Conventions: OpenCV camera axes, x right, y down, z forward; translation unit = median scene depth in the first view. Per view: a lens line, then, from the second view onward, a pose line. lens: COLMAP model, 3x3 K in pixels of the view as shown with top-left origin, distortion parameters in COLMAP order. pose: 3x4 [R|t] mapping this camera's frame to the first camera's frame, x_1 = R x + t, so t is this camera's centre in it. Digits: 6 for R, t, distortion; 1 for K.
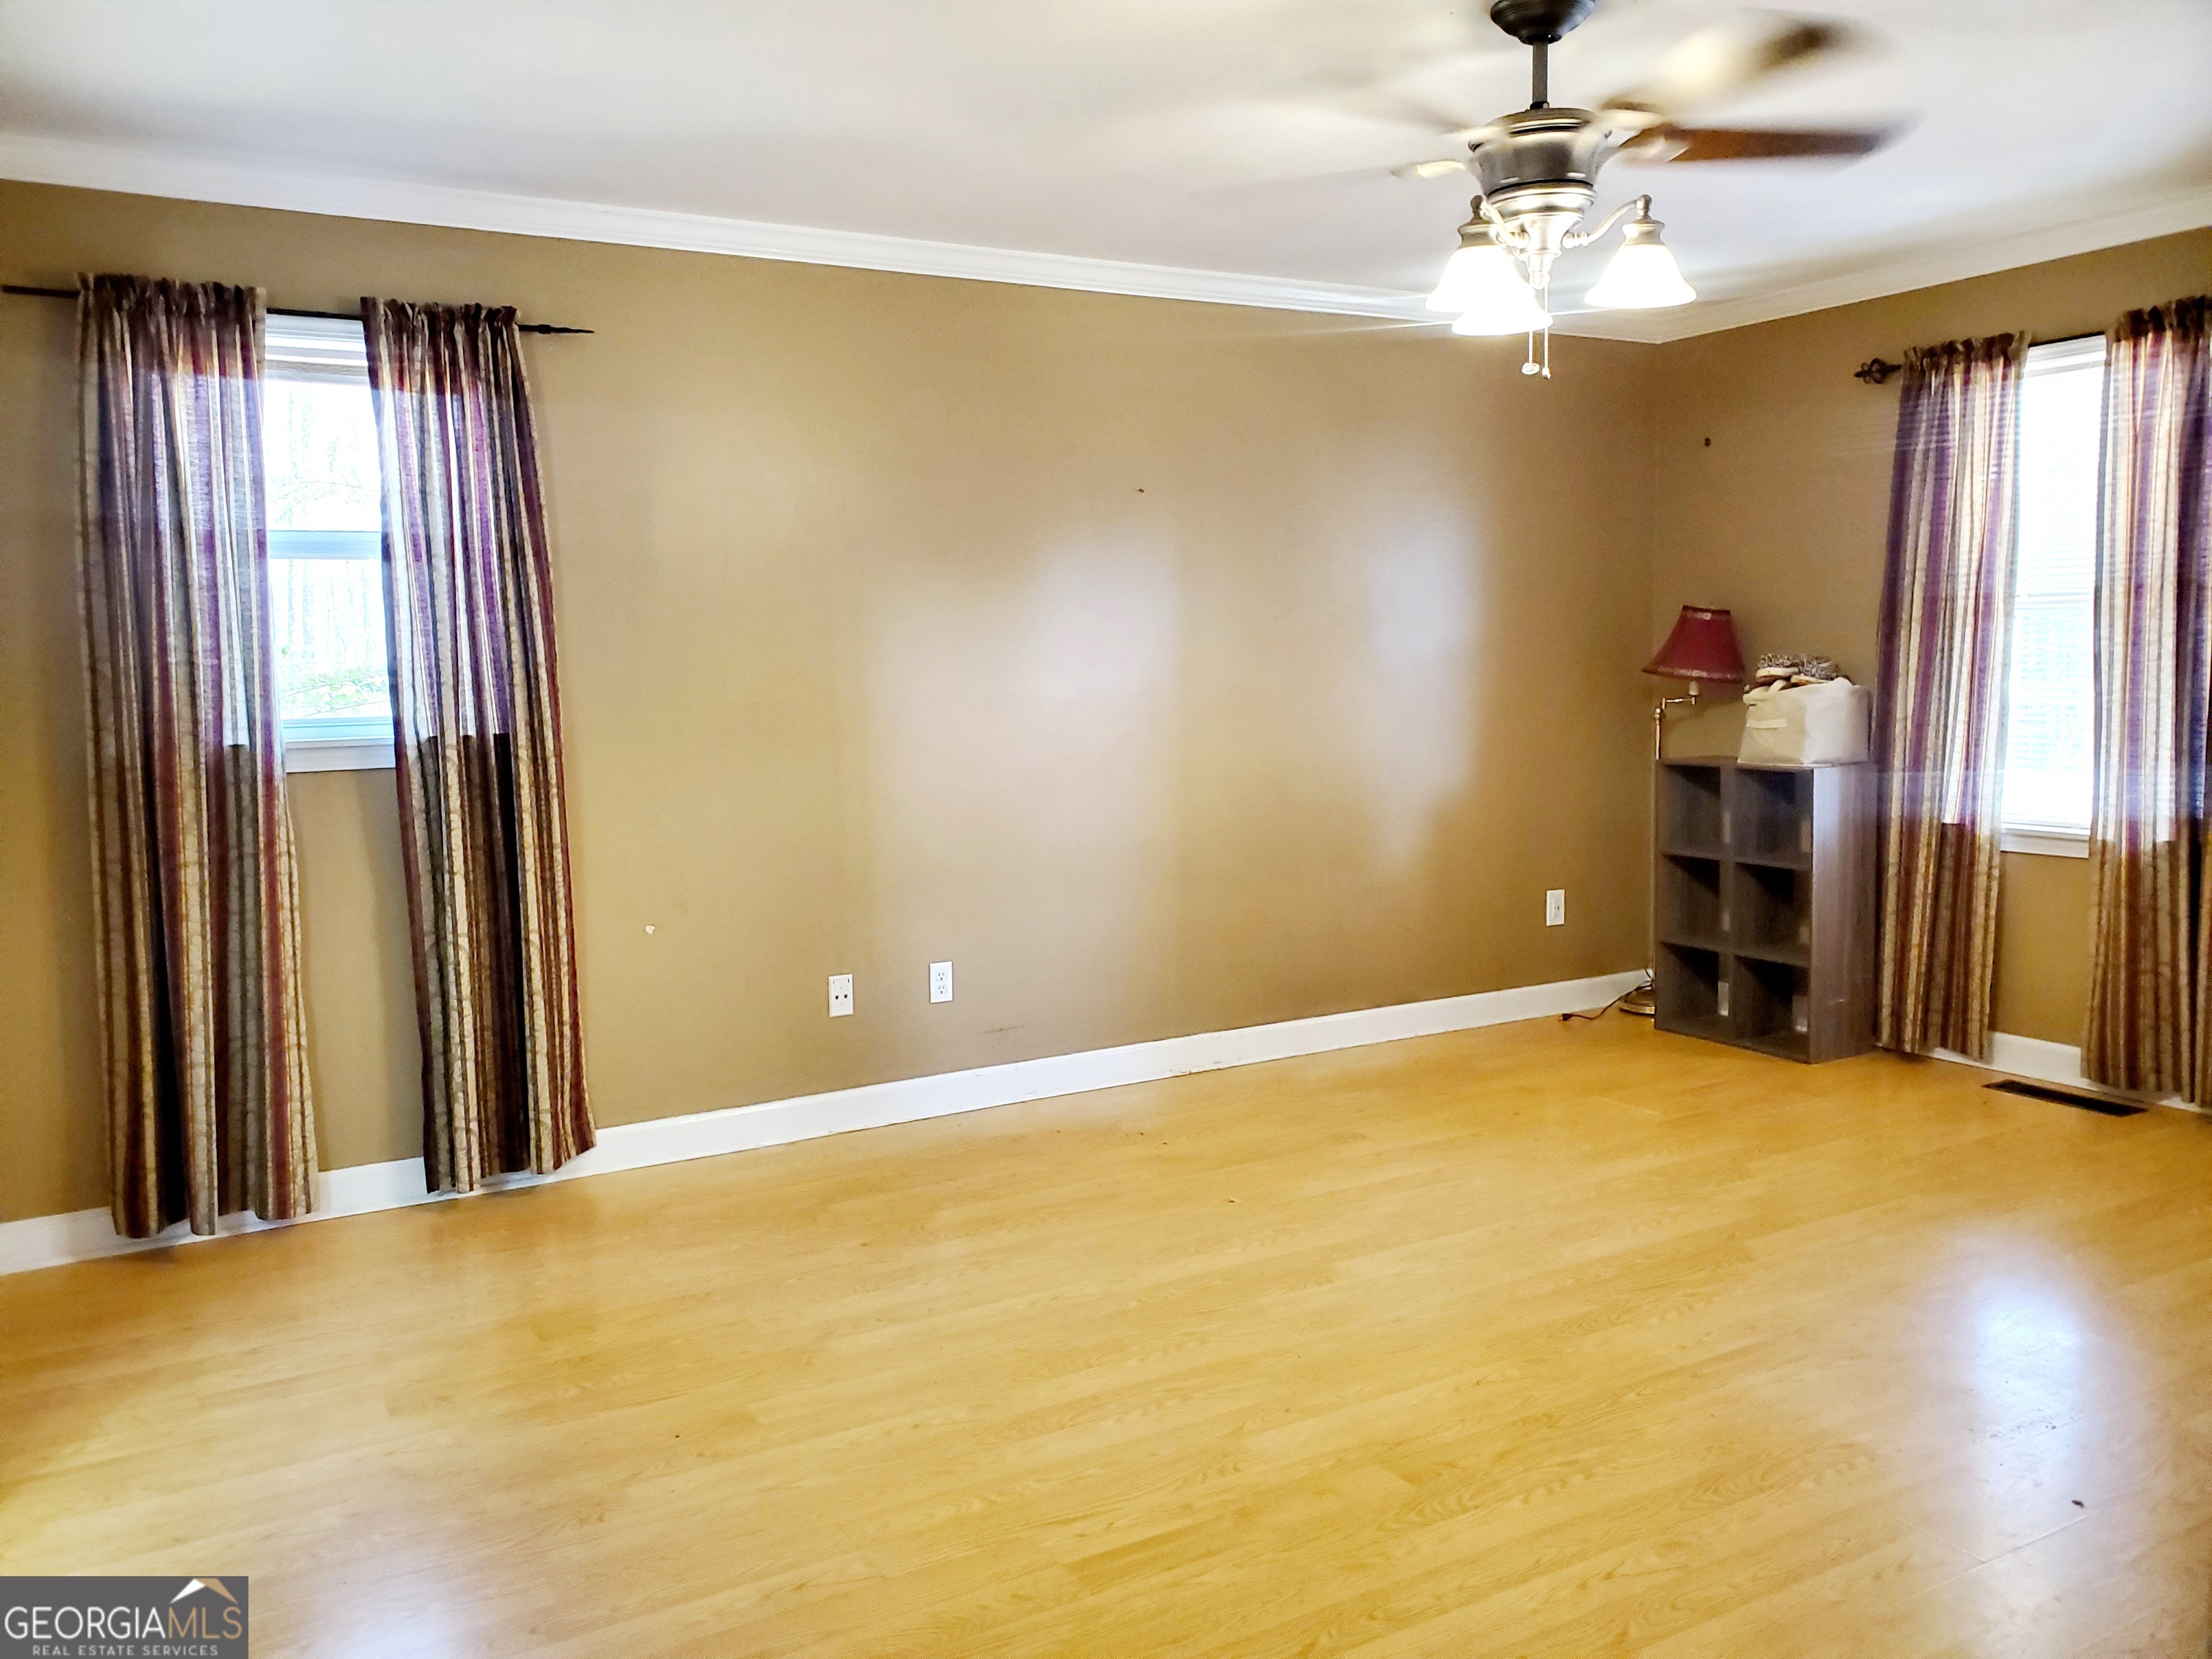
lens RADIAL K [[1758.5, 0, 1106.0], [0, 1758.5, 829.5], [0, 0, 1]] dist [-0.002508, -0.002846]
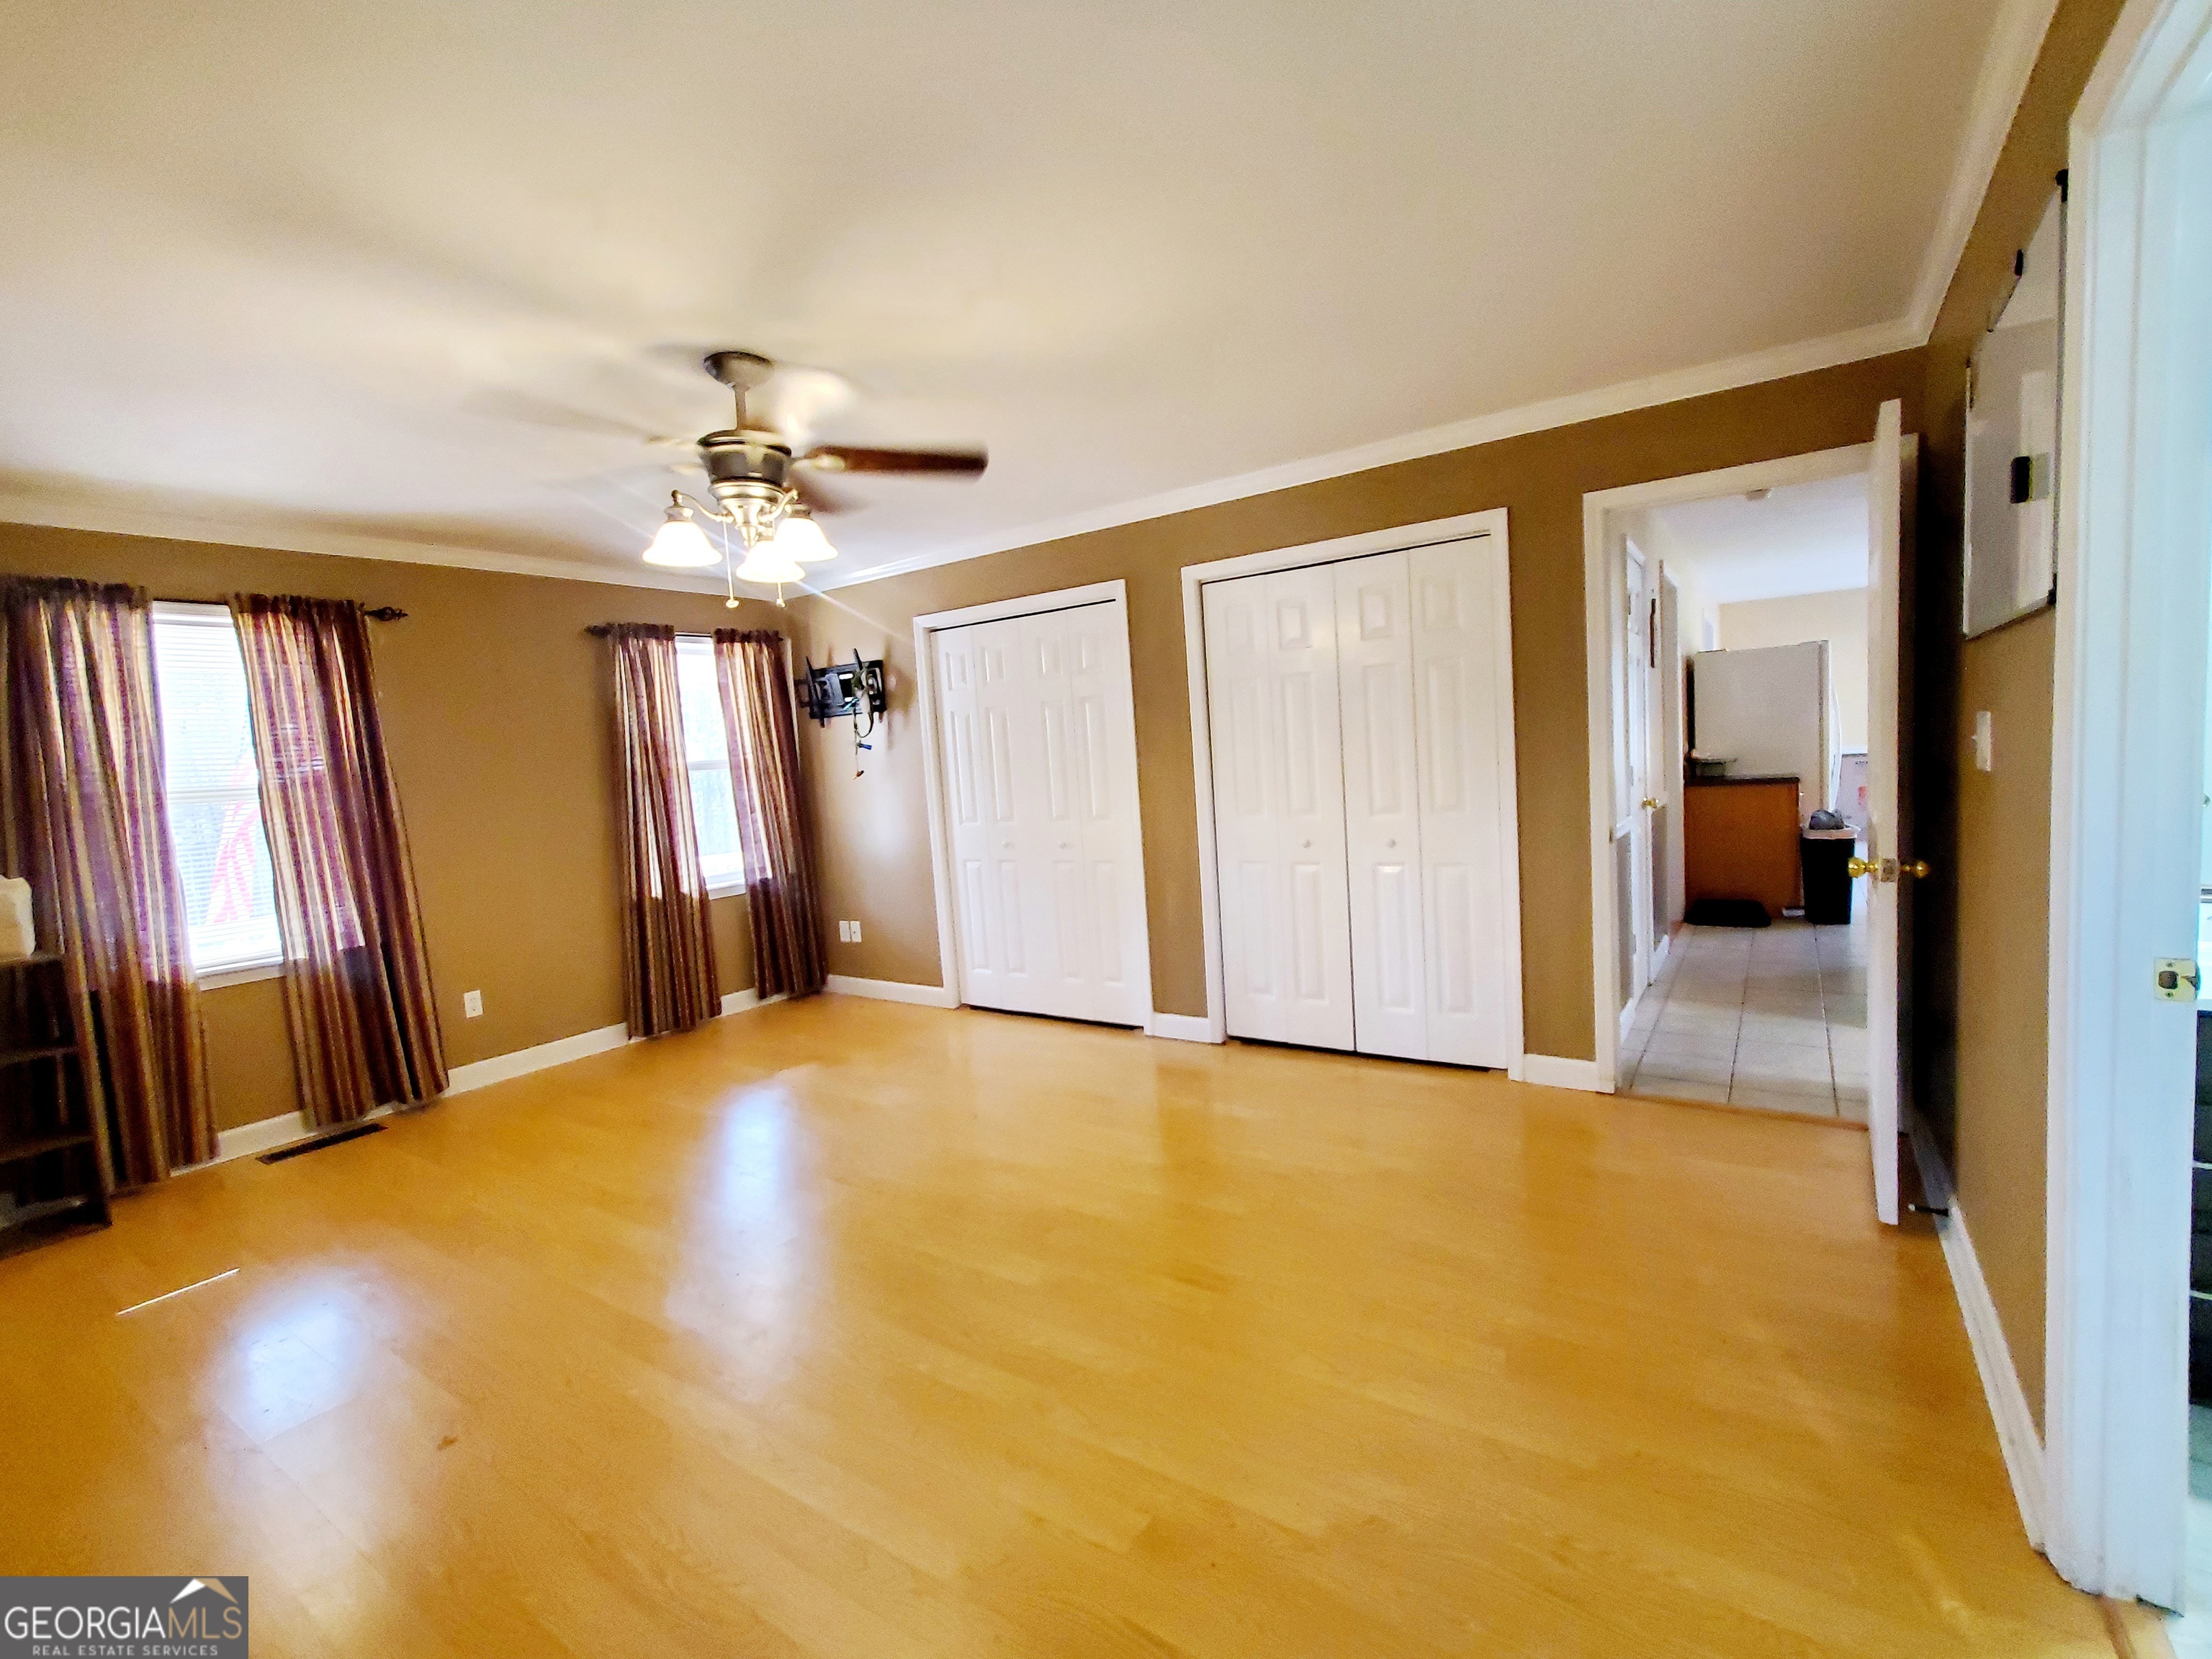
lens RADIAL K [[958.8, 0, 1106.0], [0, 958.8, 829.5], [0, 0, 1]] dist [-0.002421, -0.000292]
pose [[-0.434538, -0.029045, 0.900185, -0.417425], [0.156513, 0.981838, 0.107231, -0.078637], [-0.886950, 0.187487, -0.422099, 0.726219]]
